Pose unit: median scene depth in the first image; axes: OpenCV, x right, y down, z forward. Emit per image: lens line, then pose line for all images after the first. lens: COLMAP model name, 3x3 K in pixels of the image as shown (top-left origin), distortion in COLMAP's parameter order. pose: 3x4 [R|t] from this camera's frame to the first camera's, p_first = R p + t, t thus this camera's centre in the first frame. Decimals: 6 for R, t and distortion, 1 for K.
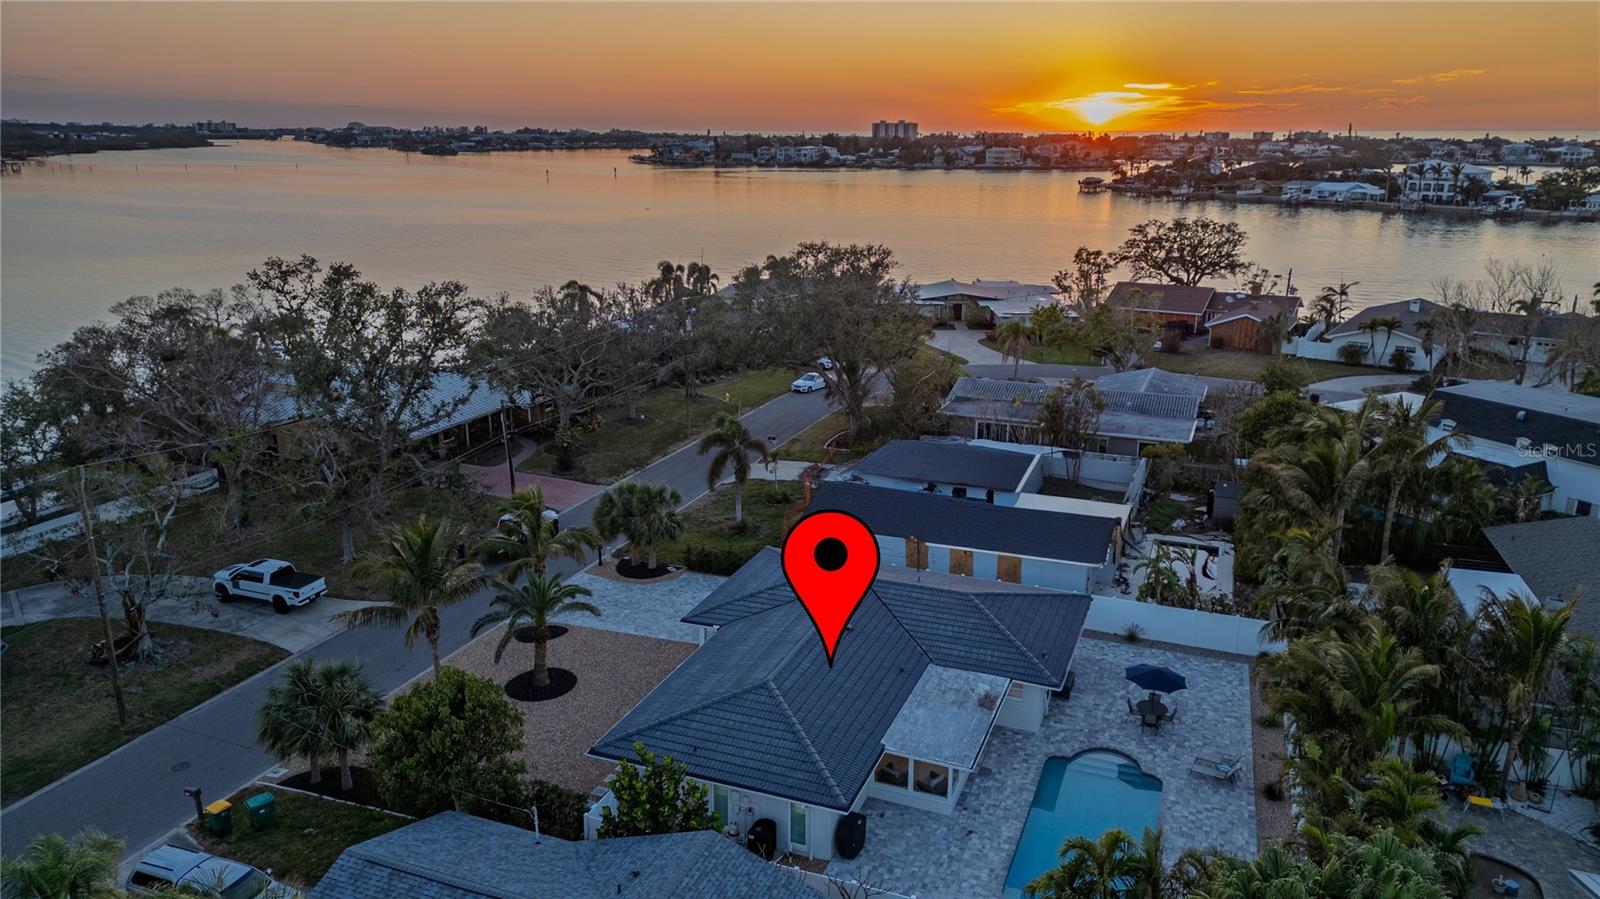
lens RADIAL K [[1124.4, 0, 798.3], [0, 1124.4, 439.1], [0, 0, 1]] dist [0.052153, -0.048763]
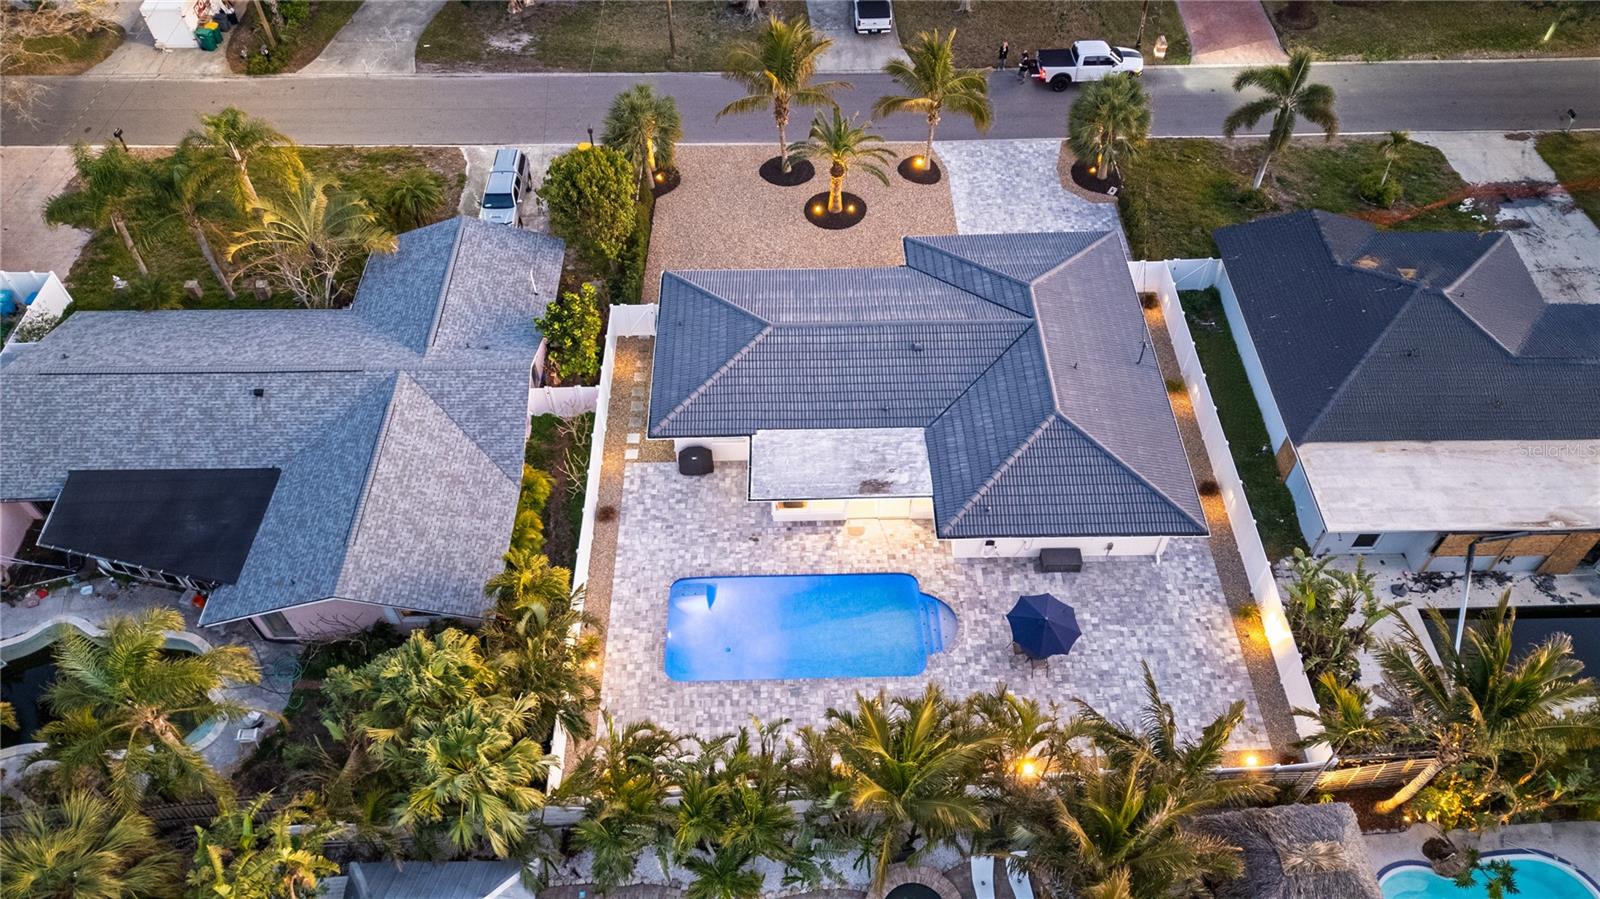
lens RADIAL K [[1124.4, 0, 804.8], [0, 1124.4, 452.4], [0, 0, 1]] dist [0.052153, -0.048763]
pose [[0.389668, 0.707036, -0.590135, 0.663630], [-0.238025, 0.696332, 0.677101, -0.411003], [0.889665, -0.123377, 0.439630, 0.498562]]
